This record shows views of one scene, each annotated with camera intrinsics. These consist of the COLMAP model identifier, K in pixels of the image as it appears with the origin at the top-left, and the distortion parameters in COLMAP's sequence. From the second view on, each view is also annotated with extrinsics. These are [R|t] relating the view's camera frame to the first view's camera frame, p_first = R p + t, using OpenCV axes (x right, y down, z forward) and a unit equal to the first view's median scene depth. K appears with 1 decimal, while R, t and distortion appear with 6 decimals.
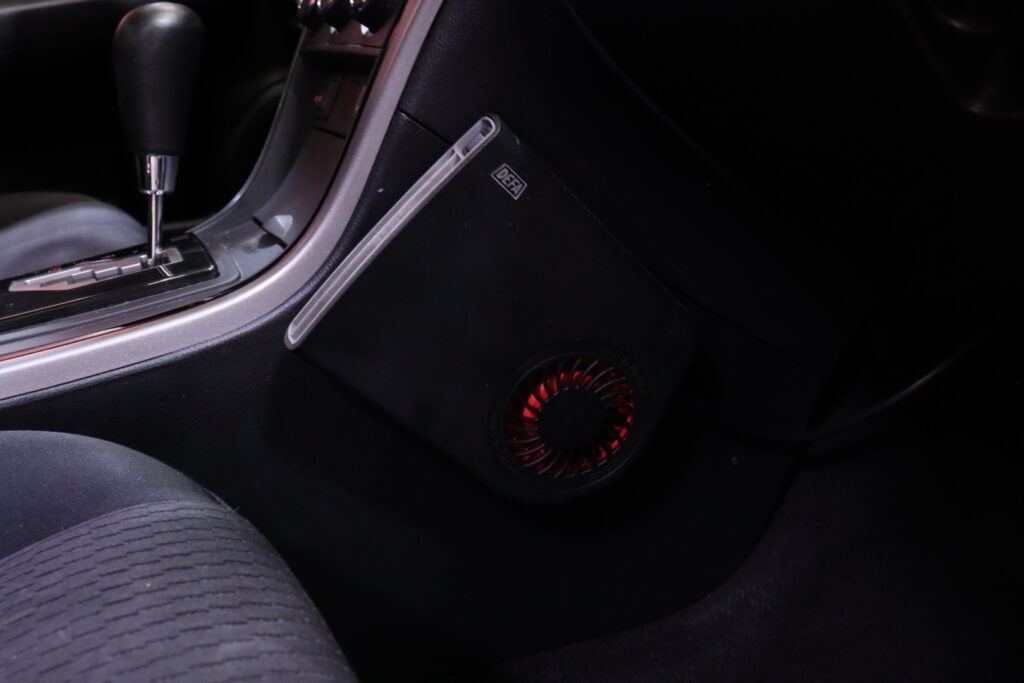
lens RADIAL K [[1124.7, 0, 513.4], [0, 1124.7, 341.7], [0, 0, 1]] dist [-0.102947, 0.000000]
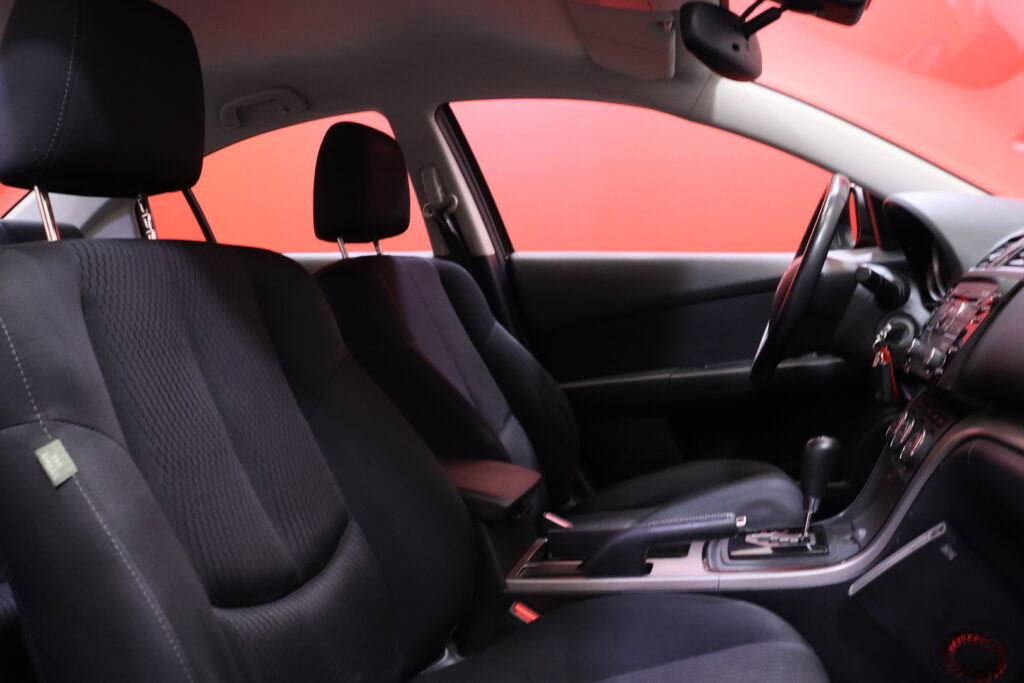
lens RADIAL K [[823.4, 0, 510.8], [0, 823.4, 341.5], [0, 0, 1]] dist [-0.178323, 0.131446]
pose [[0.773520, 0.086443, -0.627850, 0.256990], [-0.209357, 0.969895, -0.124395, -0.153358], [0.598195, 0.227667, 0.768330, -0.884237]]
